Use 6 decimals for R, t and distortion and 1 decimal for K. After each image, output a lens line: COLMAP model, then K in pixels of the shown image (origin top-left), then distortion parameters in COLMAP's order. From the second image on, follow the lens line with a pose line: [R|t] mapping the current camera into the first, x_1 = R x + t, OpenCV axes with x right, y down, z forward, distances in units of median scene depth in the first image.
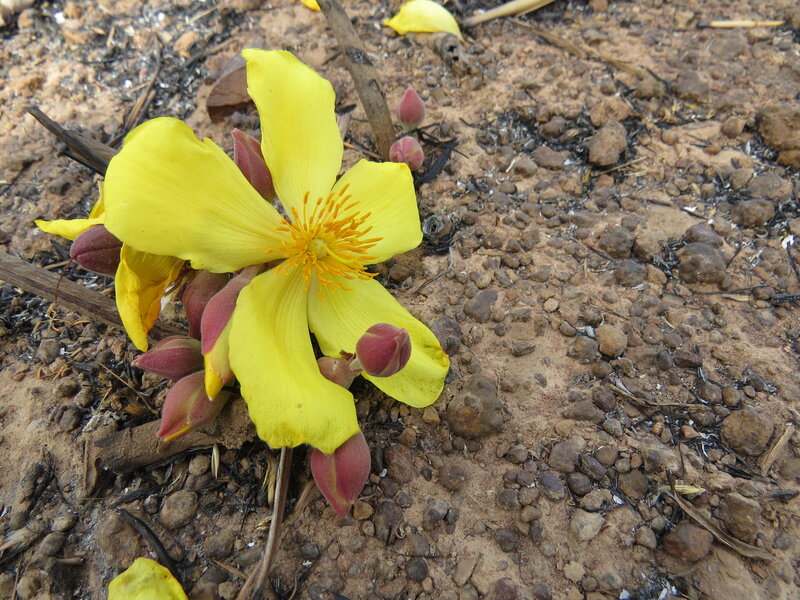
lens RADIAL K [[564.2, 0, 400.6], [0, 564.2, 300.3], [0, 0, 1]] dist [-0.012392, -0.012172]
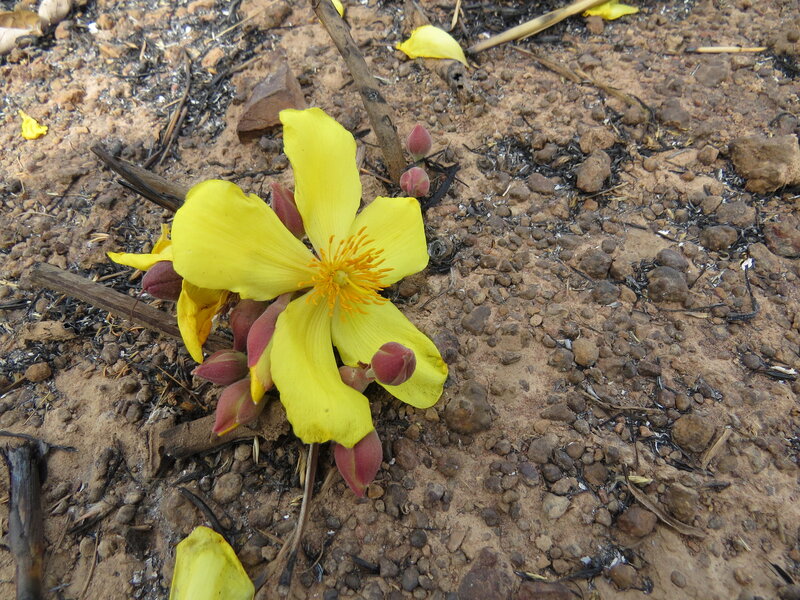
lens RADIAL K [[564.2, 0, 399.0], [0, 564.2, 298.6], [0, 0, 1]] dist [-0.012392, -0.012172]
pose [[0.999774, 0.010005, -0.018759, 0.002932], [-0.009194, 0.999040, 0.042829, -0.082428], [0.019170, -0.042647, 0.998906, -0.173820]]
